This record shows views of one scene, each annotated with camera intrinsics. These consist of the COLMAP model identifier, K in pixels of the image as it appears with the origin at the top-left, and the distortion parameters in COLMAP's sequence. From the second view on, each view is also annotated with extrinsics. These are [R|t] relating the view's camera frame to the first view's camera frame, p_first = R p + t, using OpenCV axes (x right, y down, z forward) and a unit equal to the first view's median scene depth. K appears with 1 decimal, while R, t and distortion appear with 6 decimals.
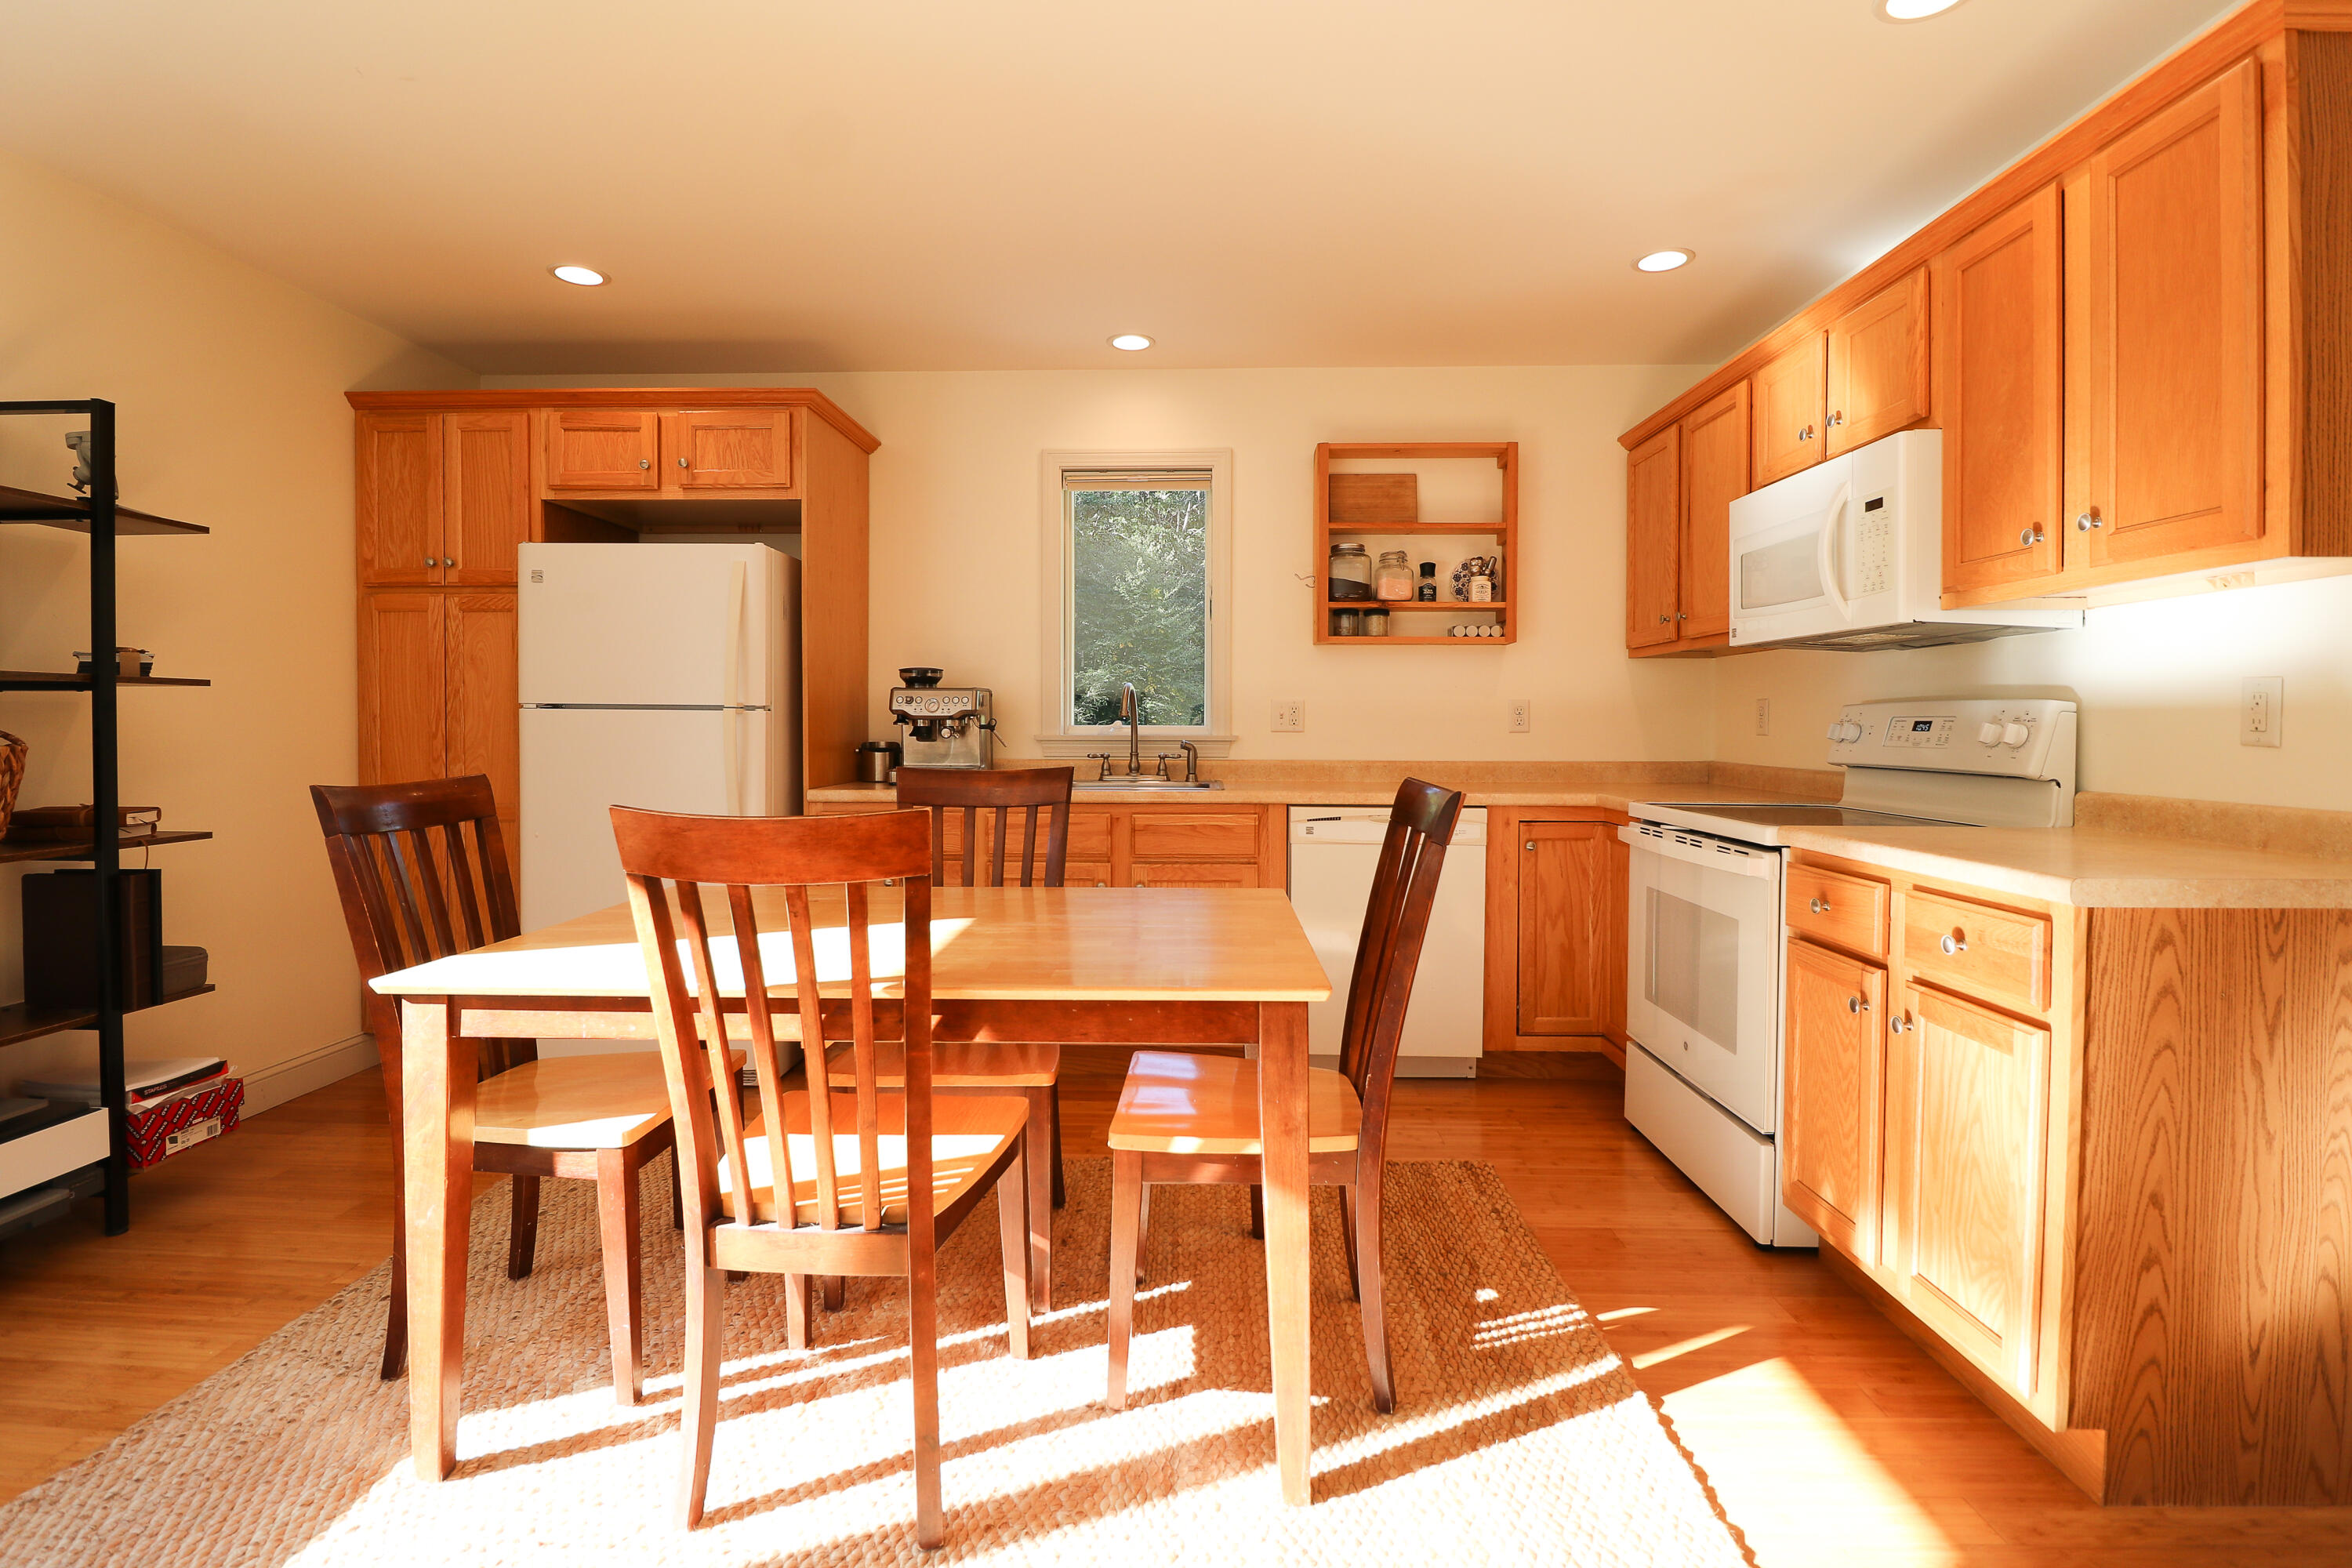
lens RADIAL K [[1093.2, 0, 1163.7], [0, 1093.2, 745.6], [0, 0, 1]] dist [-0.004617, -0.008116]
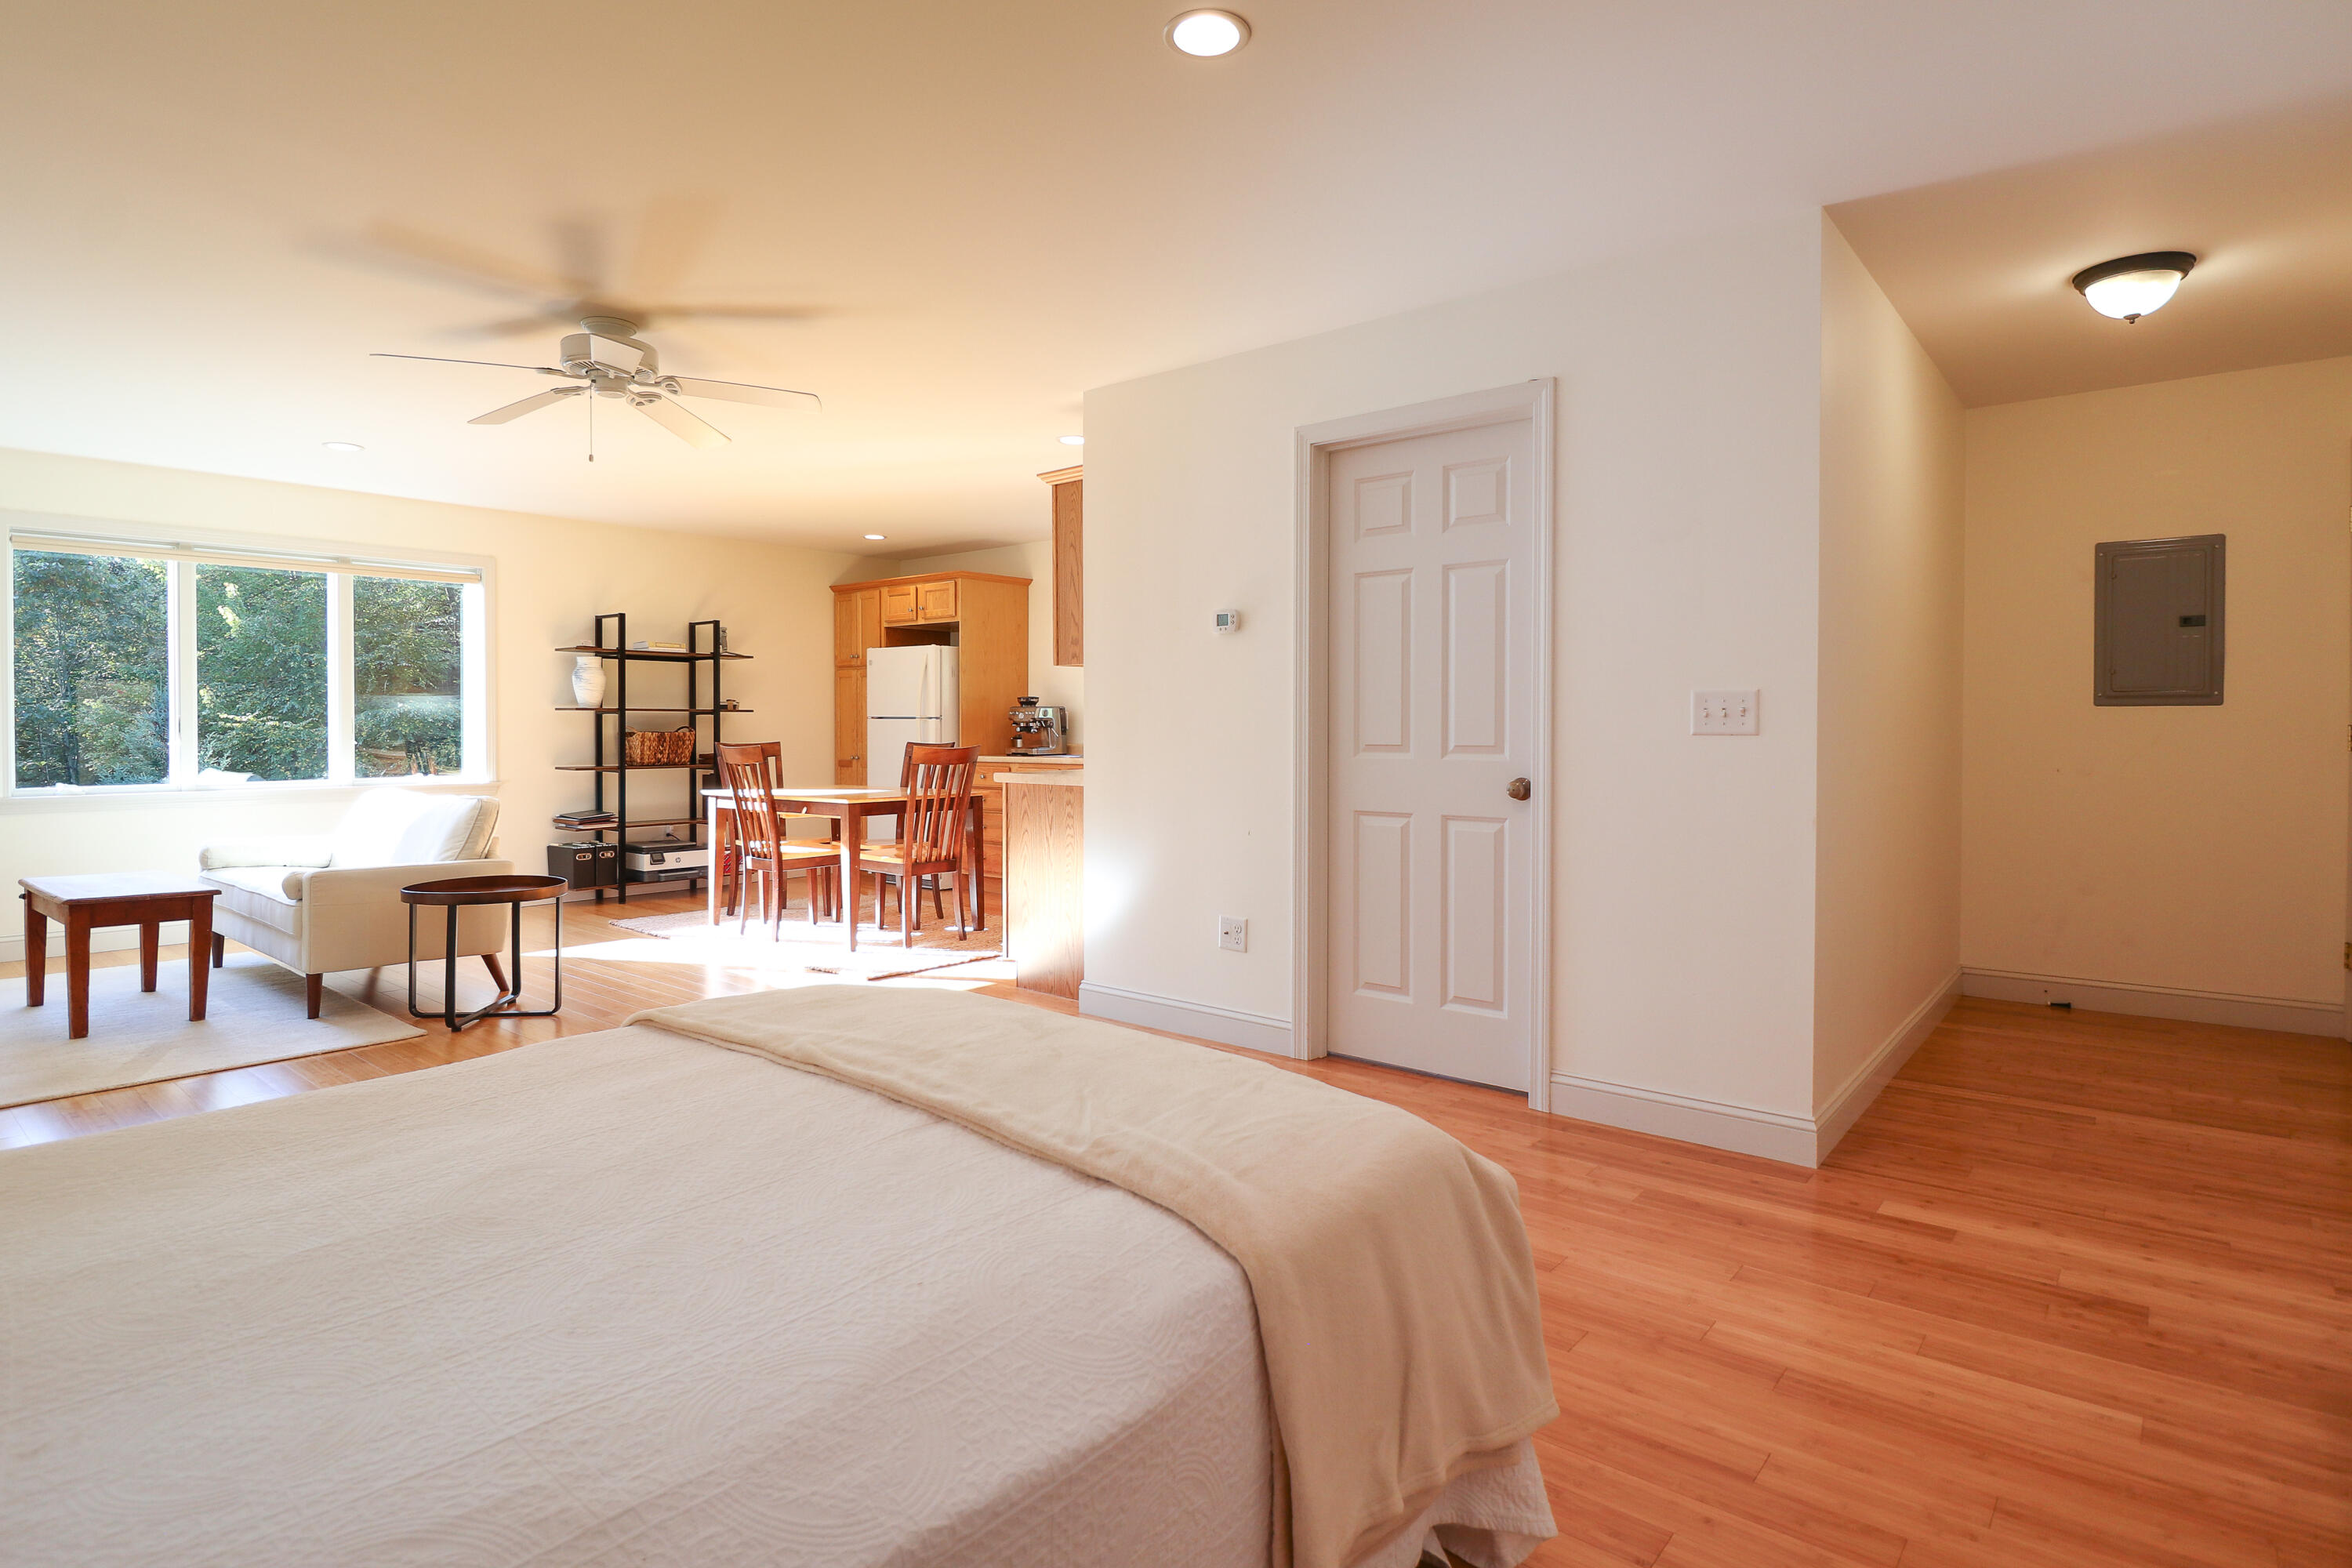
lens RADIAL K [[1204.4, 0, 1184.2], [0, 1204.4, 753.2], [0, 0, 1]] dist [-0.019566, 0.002289]
pose [[0.792580, 0.011110, -0.609666, 1.695325], [-0.010047, 0.999936, 0.005161, 0.021935], [0.609685, 0.002035, 0.792642, -0.704298]]
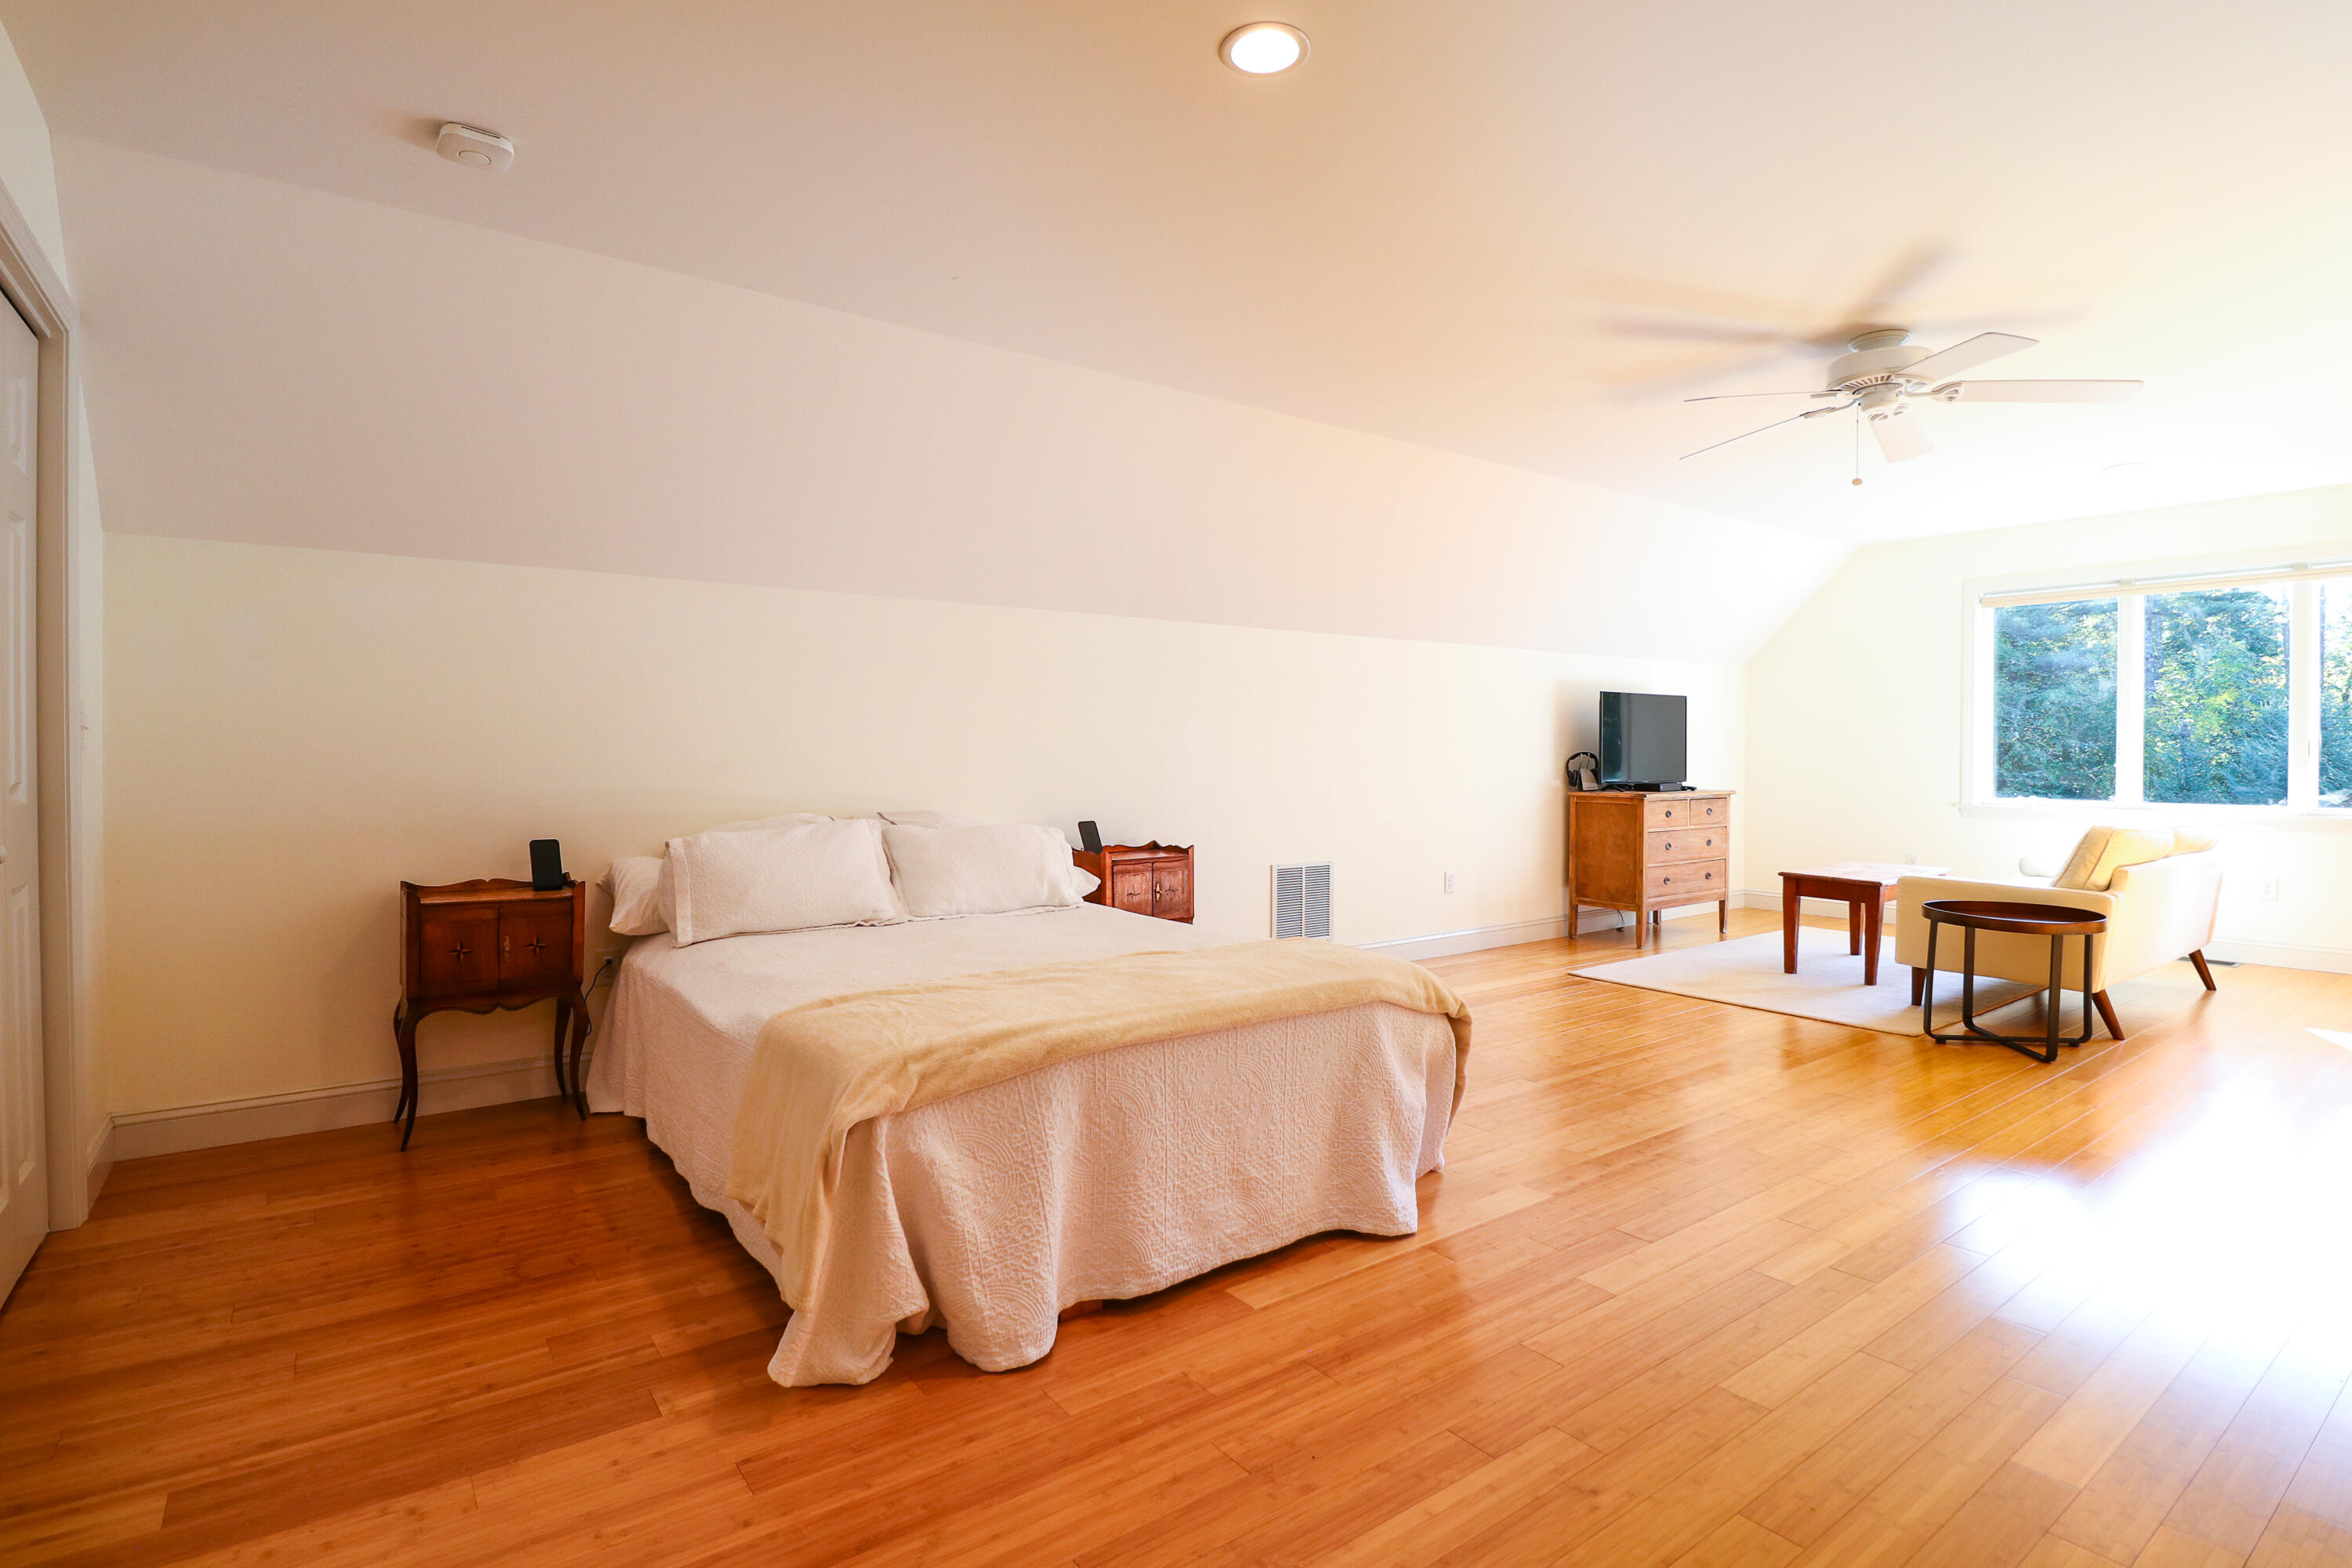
lens RADIAL K [[1093.2, 0, 1154.2], [0, 1093.2, 749.6], [0, 0, 1]] dist [-0.004617, -0.008116]
pose [[-0.798602, -0.002208, -0.601855, 1.710564], [-0.013079, 0.999821, 0.013687, 0.000891], [0.601717, 0.018802, -0.798488, 0.406808]]
